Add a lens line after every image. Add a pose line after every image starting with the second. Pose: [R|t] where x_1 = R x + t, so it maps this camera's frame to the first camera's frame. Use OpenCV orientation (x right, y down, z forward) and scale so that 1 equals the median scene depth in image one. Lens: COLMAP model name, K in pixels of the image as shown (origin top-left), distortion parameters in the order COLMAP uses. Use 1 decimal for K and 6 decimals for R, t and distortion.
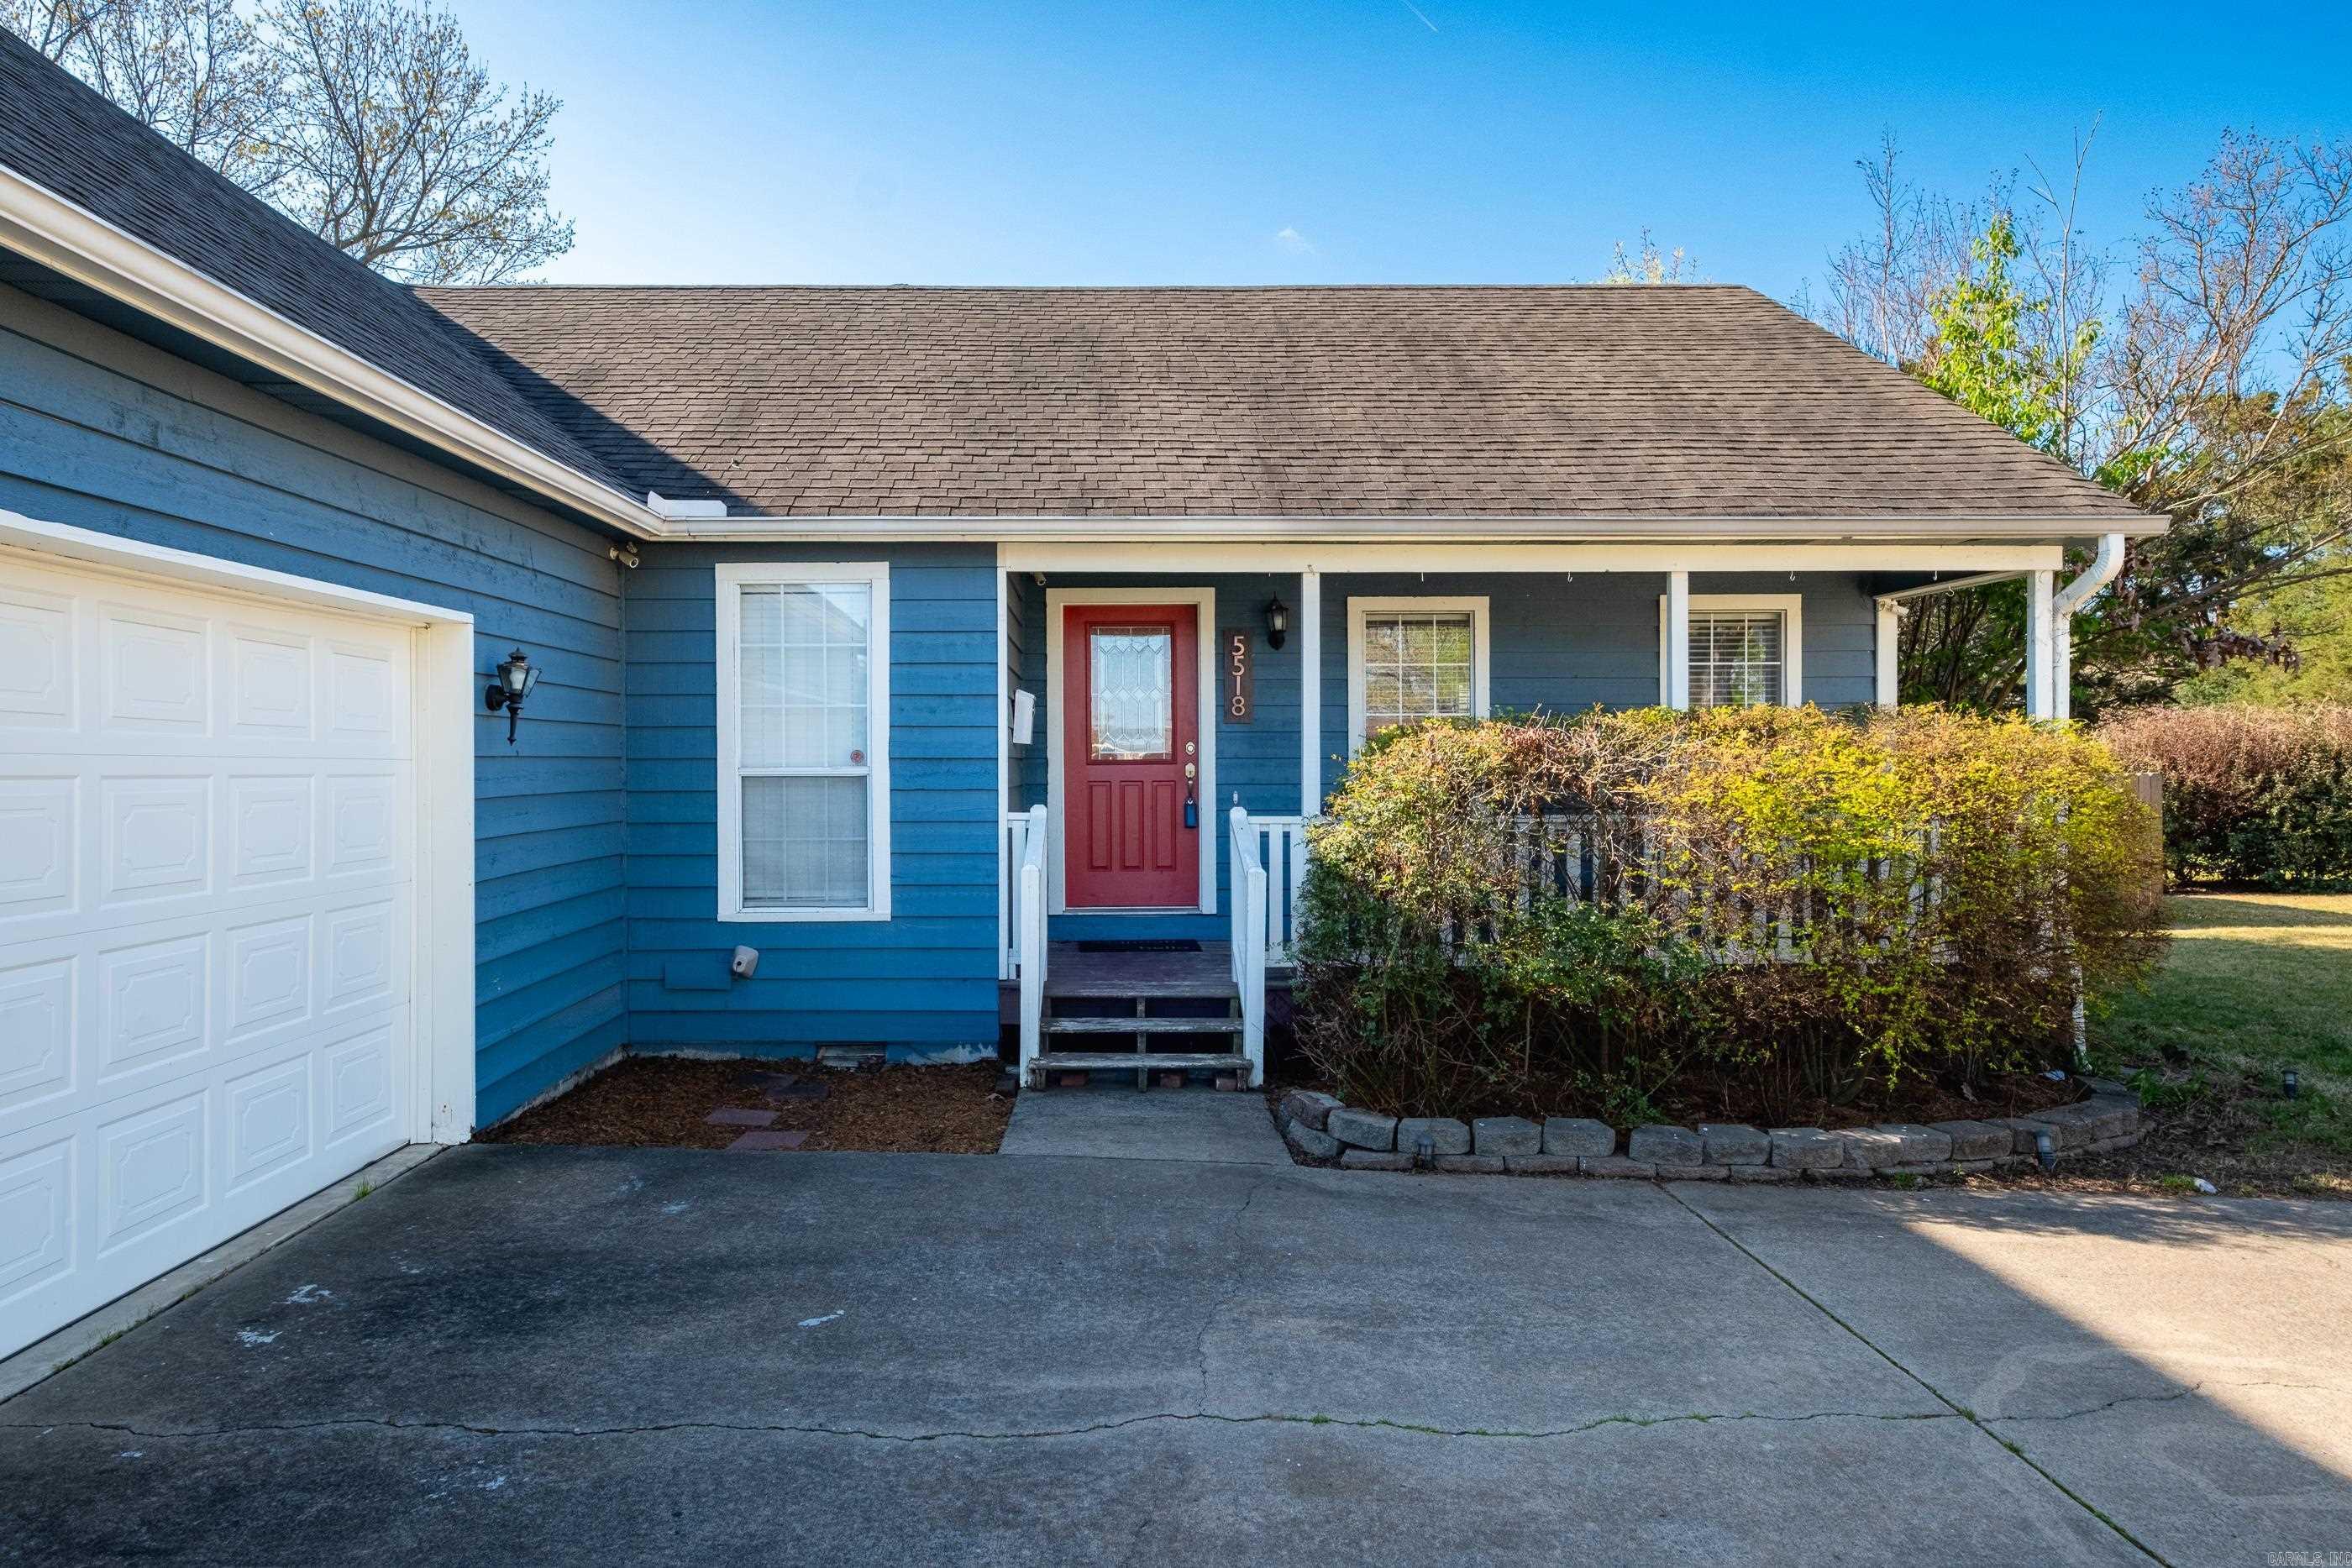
lens RADIAL K [[1449.8, 0, 1146.4], [0, 1449.8, 784.9], [0, 0, 1]] dist [0.001463, 0.000457]
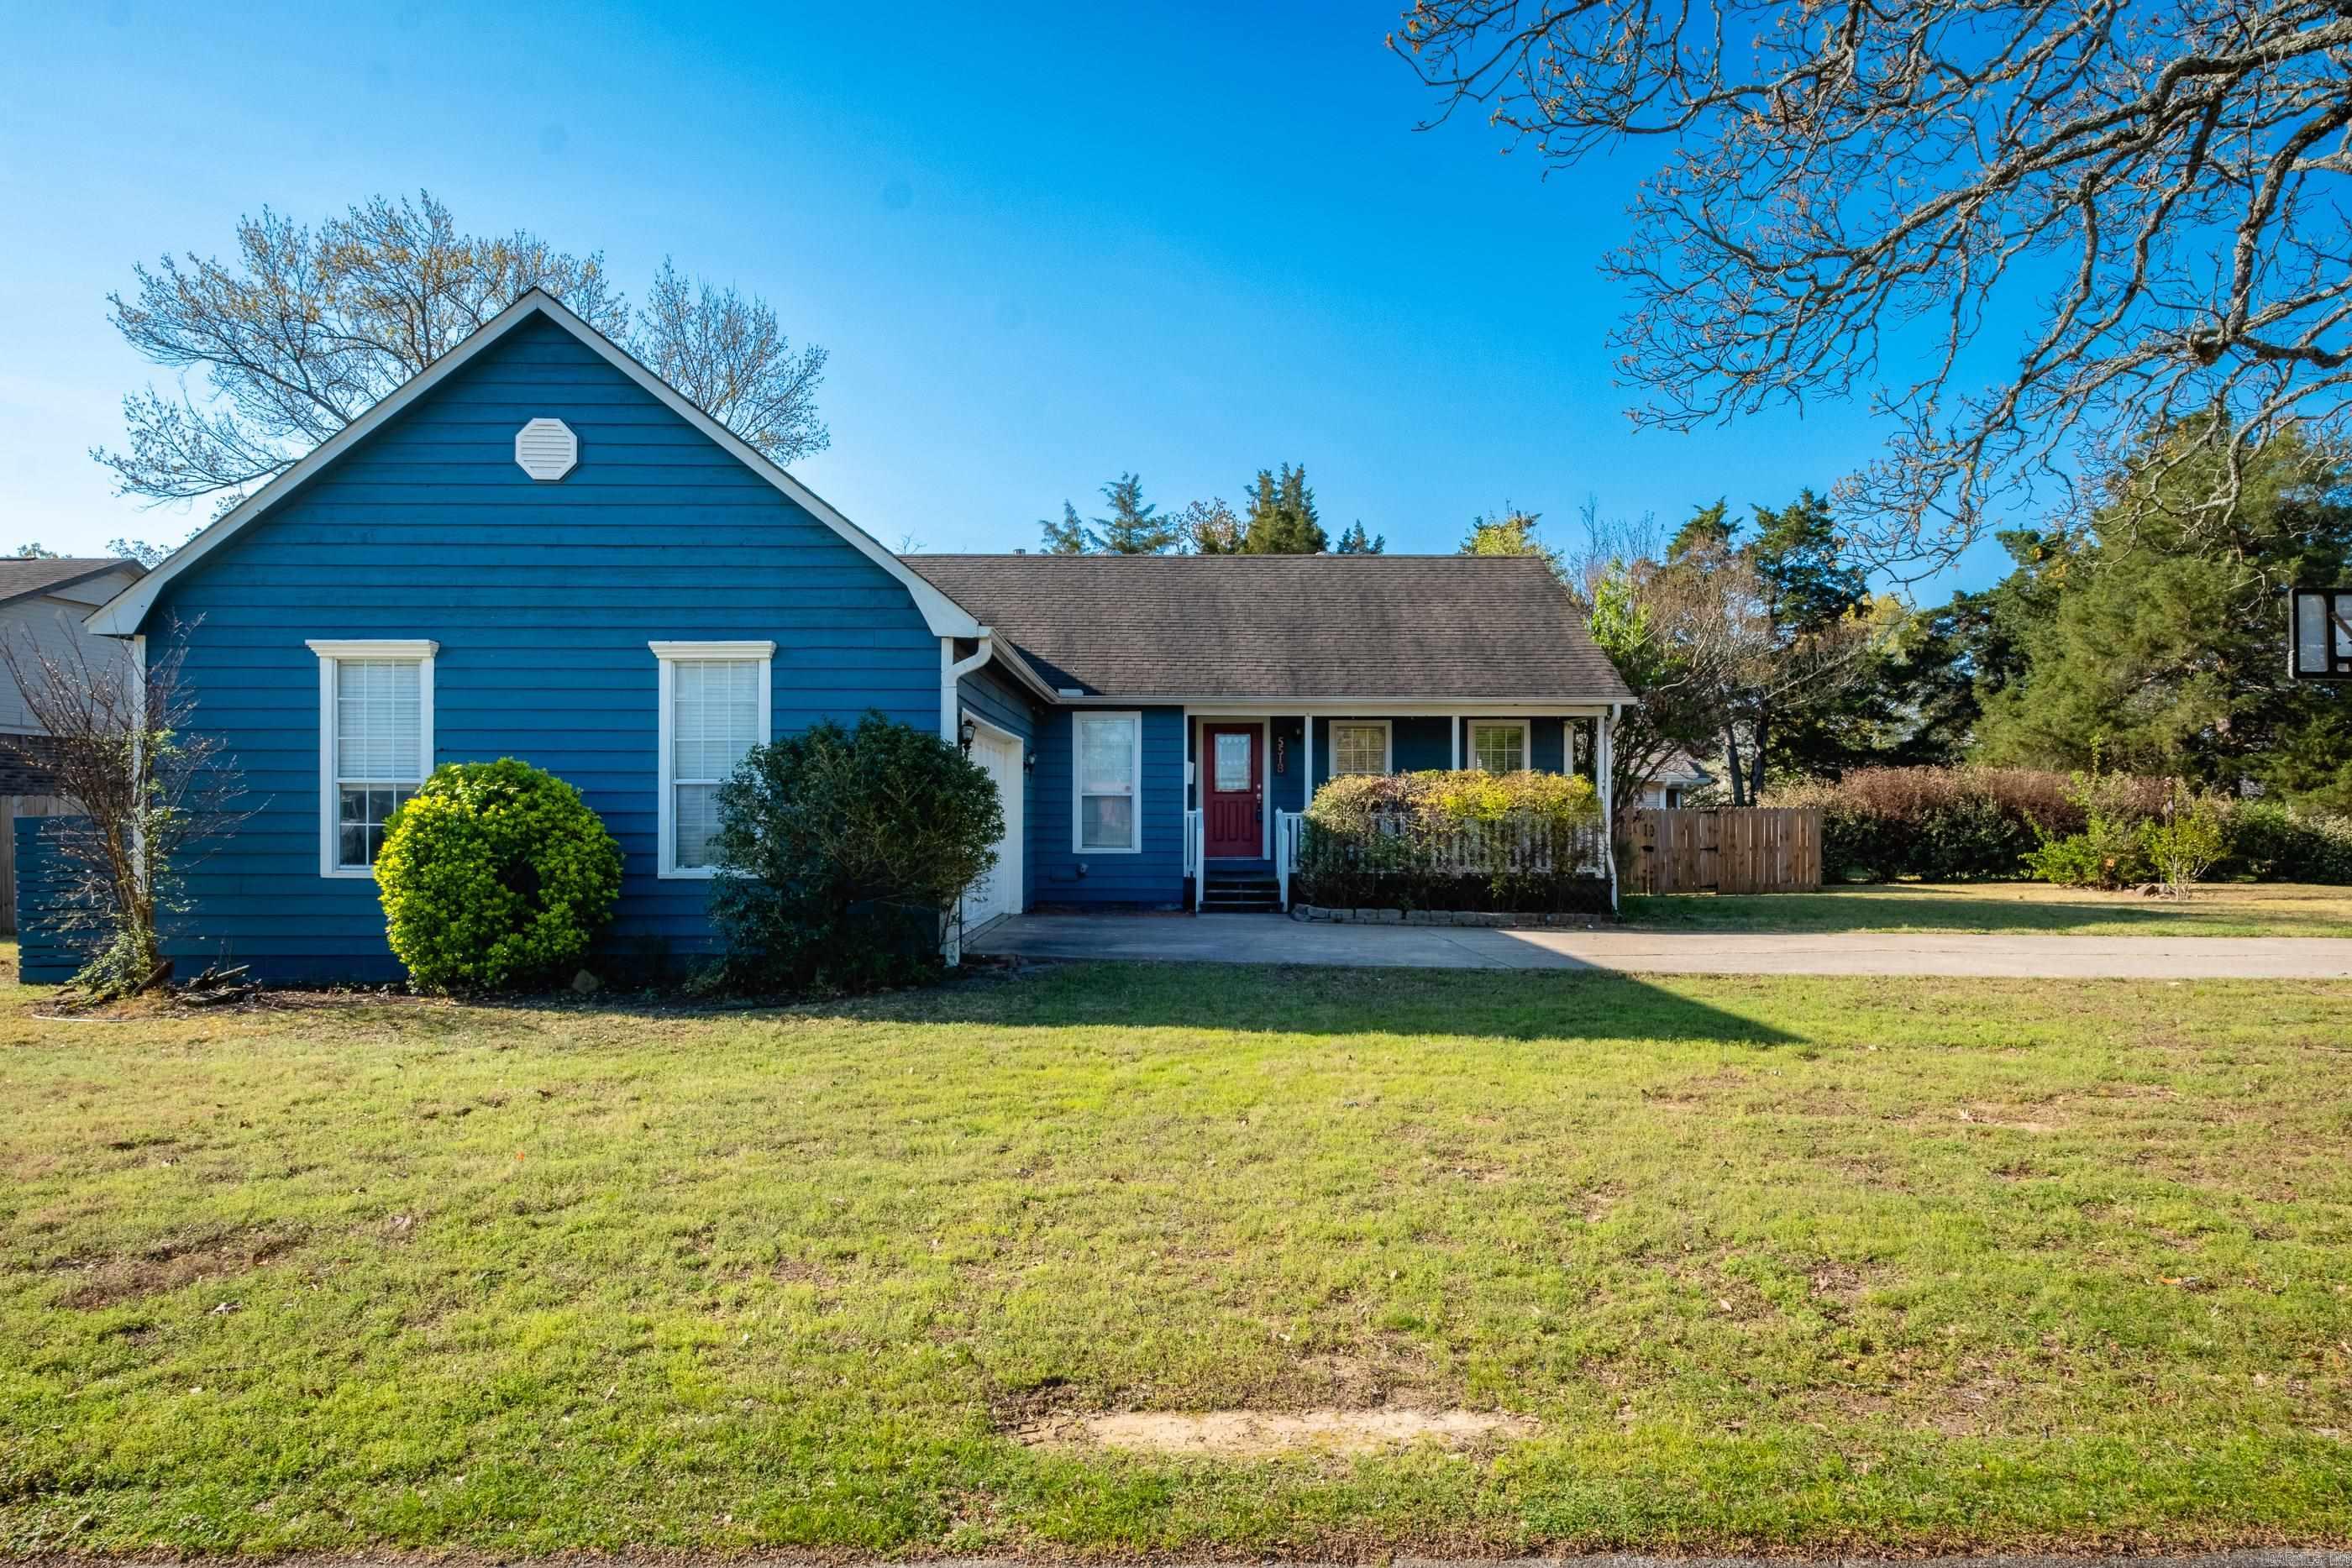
lens RADIAL K [[1388.6, 0, 1185.2], [0, 1388.6, 827.5], [0, 0, 1]] dist [-0.003633, -0.000040]
pose [[0.999884, 0.005057, -0.014384, -0.064631], [-0.005104, 0.999982, -0.003290, 0.055990], [0.014367, 0.003364, 0.999891, -1.407677]]
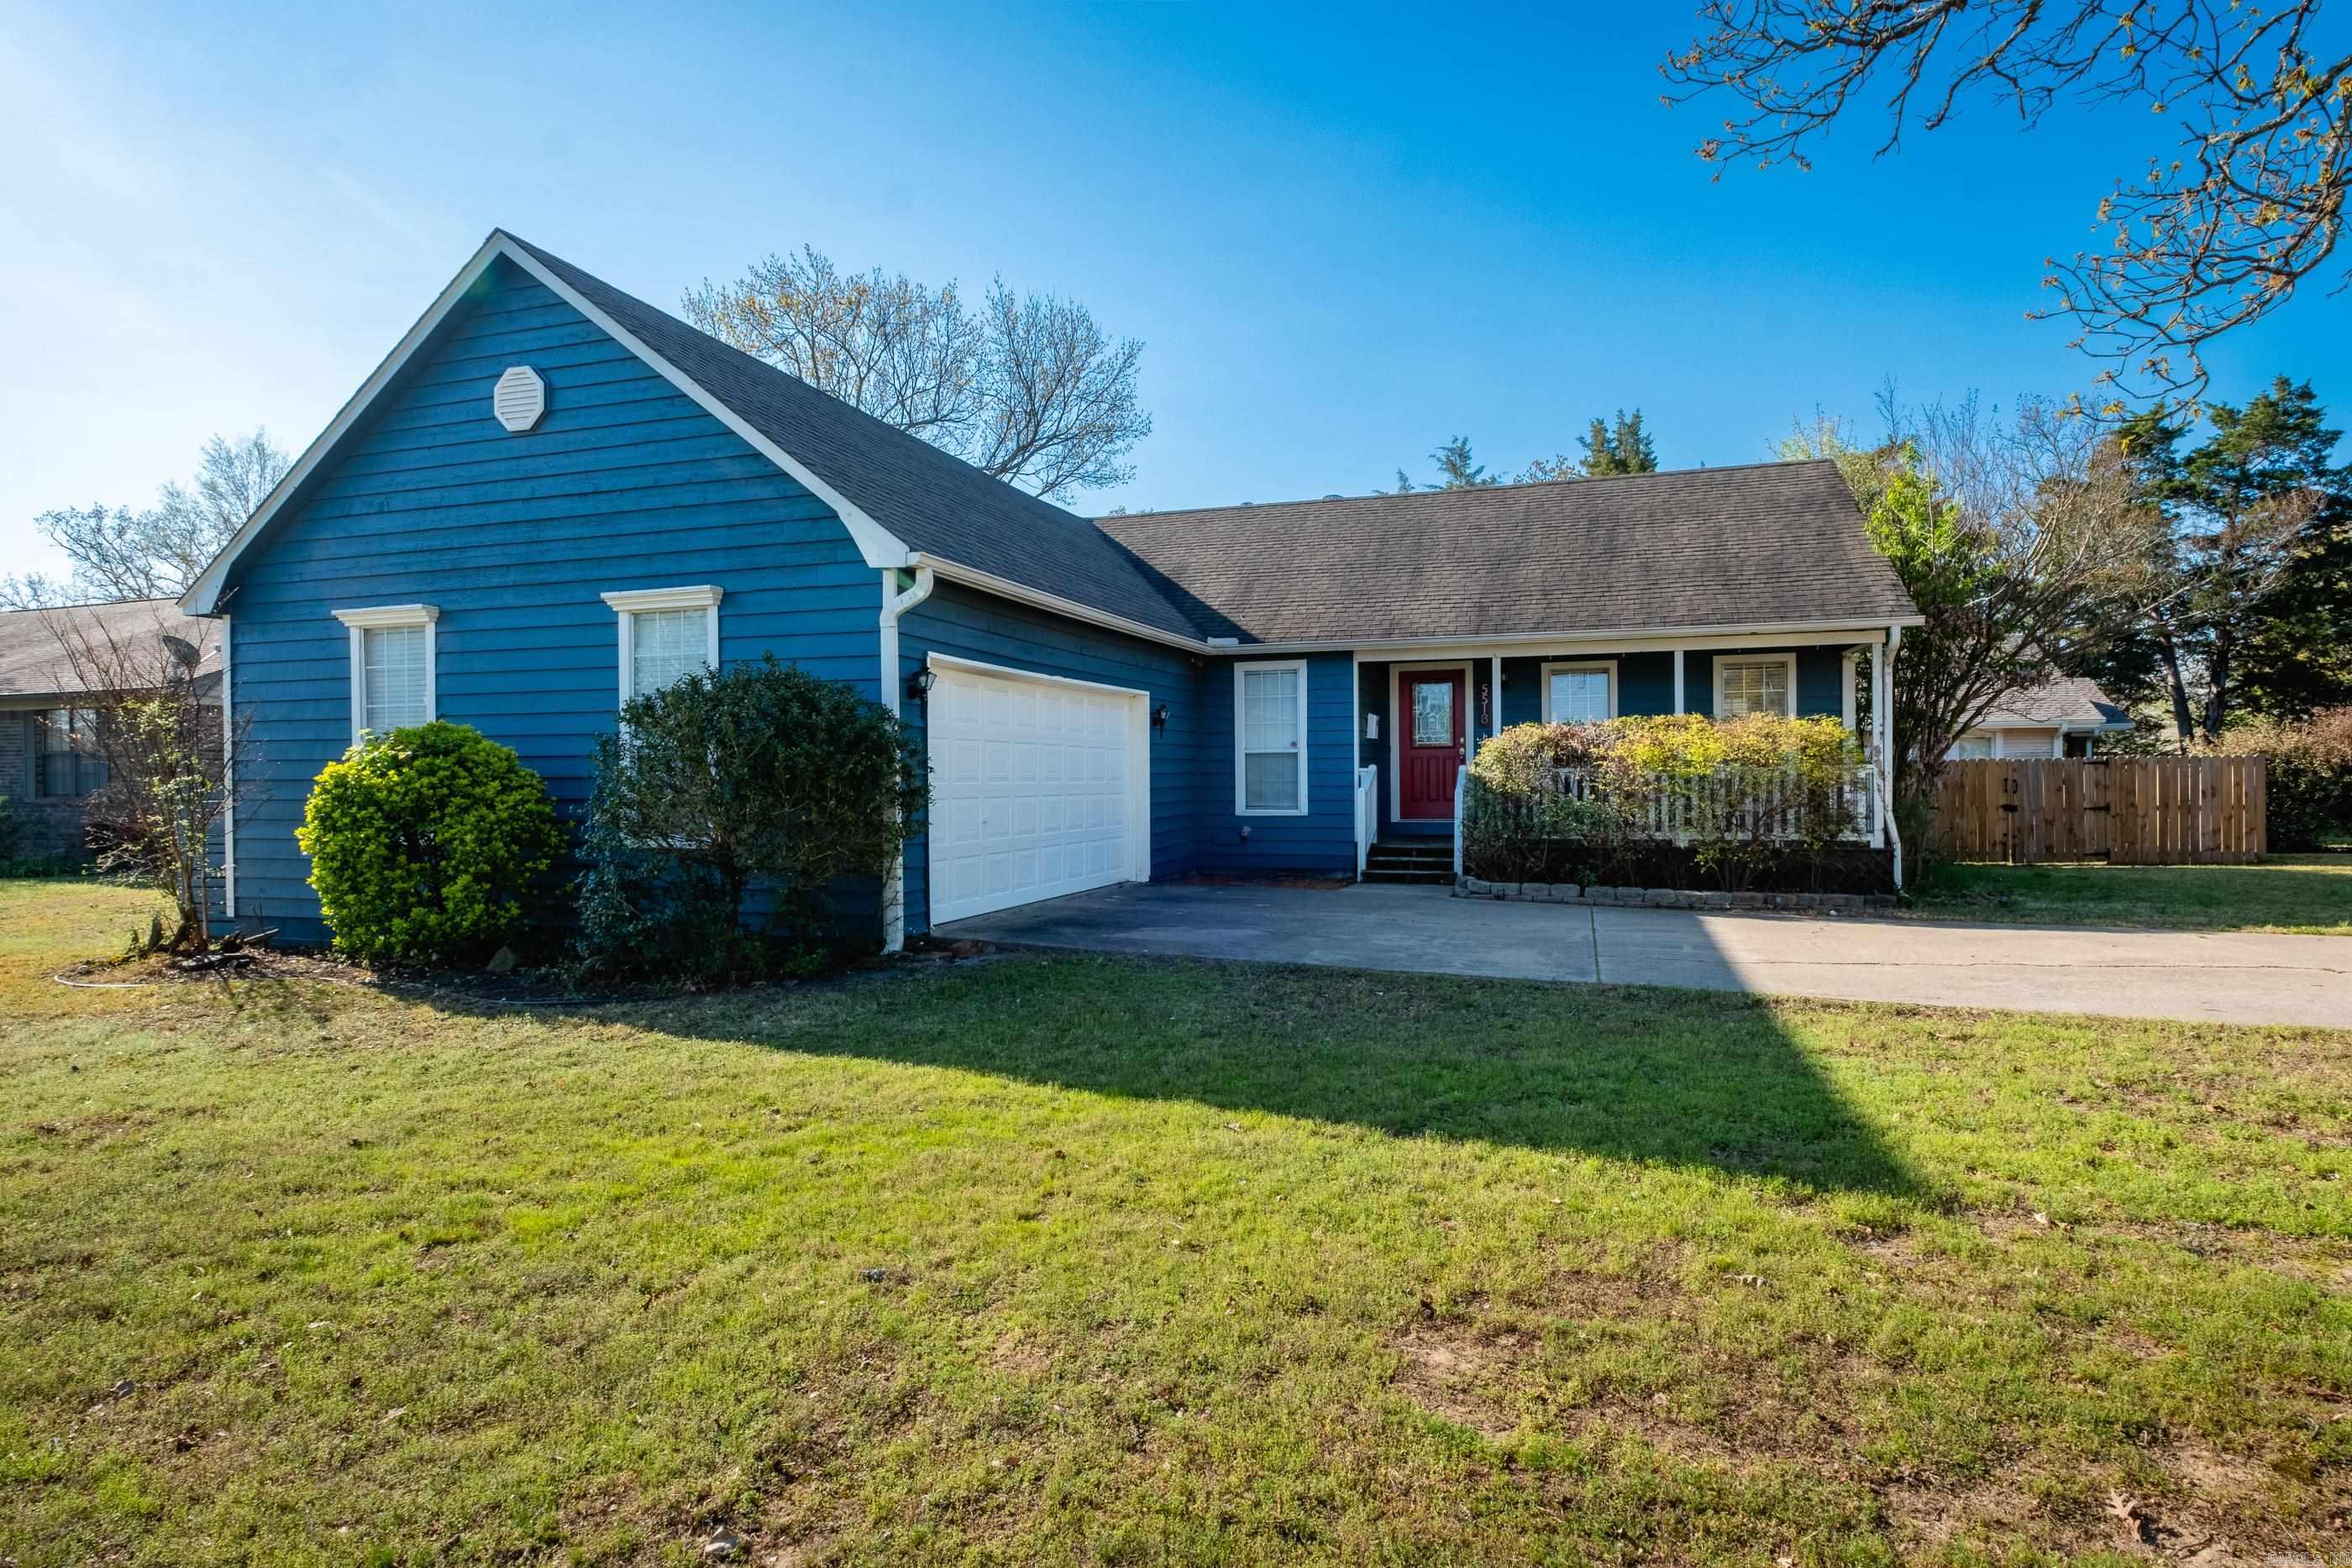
lens RADIAL K [[1242.8, 0, 1176.0], [0, 1242.8, 784.0], [0, 0, 1]] dist [0.000383, 0.000003]
pose [[0.942388, -0.001982, -0.334517, 0.283559], [0.000784, 0.999993, -0.003714, 0.050318], [0.334522, 0.003238, 0.942383, -0.918048]]
